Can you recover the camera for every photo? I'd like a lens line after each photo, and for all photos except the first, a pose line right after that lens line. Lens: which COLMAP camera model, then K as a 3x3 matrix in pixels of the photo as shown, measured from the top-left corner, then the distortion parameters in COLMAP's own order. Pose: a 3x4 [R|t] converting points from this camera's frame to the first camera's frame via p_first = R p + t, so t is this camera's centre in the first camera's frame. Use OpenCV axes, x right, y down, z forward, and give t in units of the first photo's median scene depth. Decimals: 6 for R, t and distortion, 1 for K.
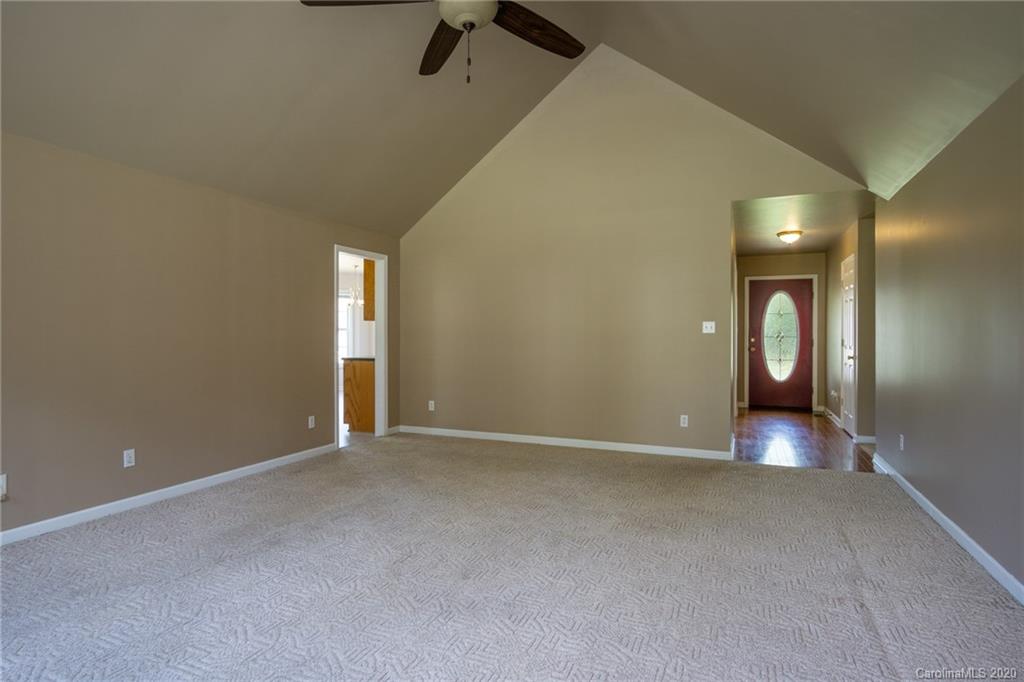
lens RADIAL K [[547.2, 0, 511.7], [0, 547.2, 337.6], [0, 0, 1]] dist [0.000895, -0.000606]
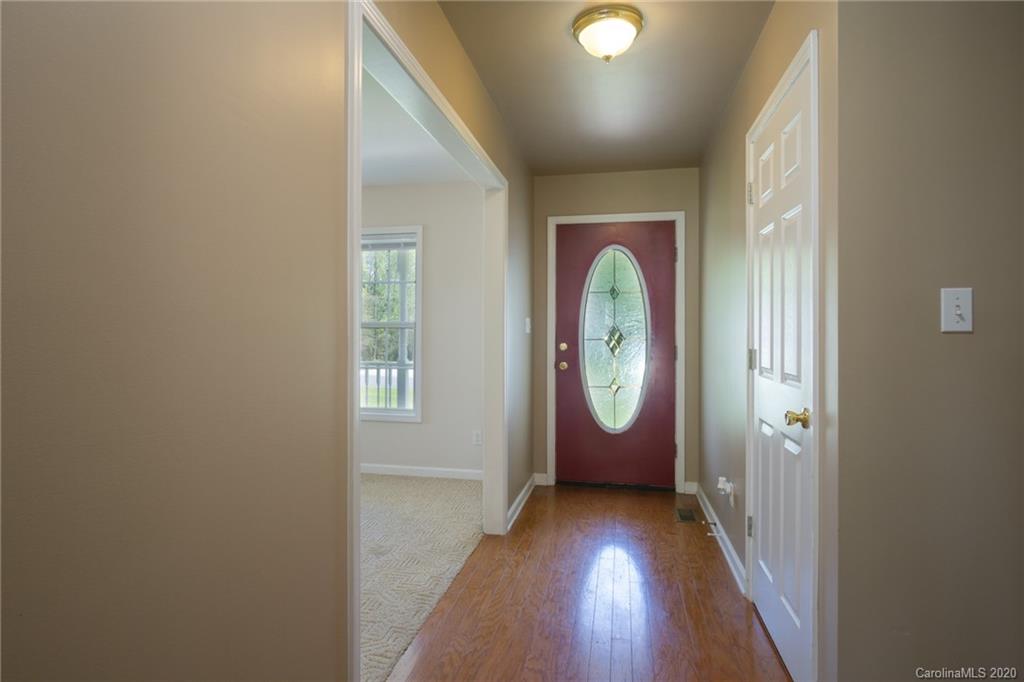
lens RADIAL K [[547.2, 0, 511.6], [0, 547.2, 339.4], [0, 0, 1]] dist [0.000895, -0.000606]
pose [[0.978182, -0.004624, 0.207698, 0.305434], [0.004116, 0.999987, 0.002878, -0.003732], [-0.207709, -0.001960, 0.978189, 0.552526]]
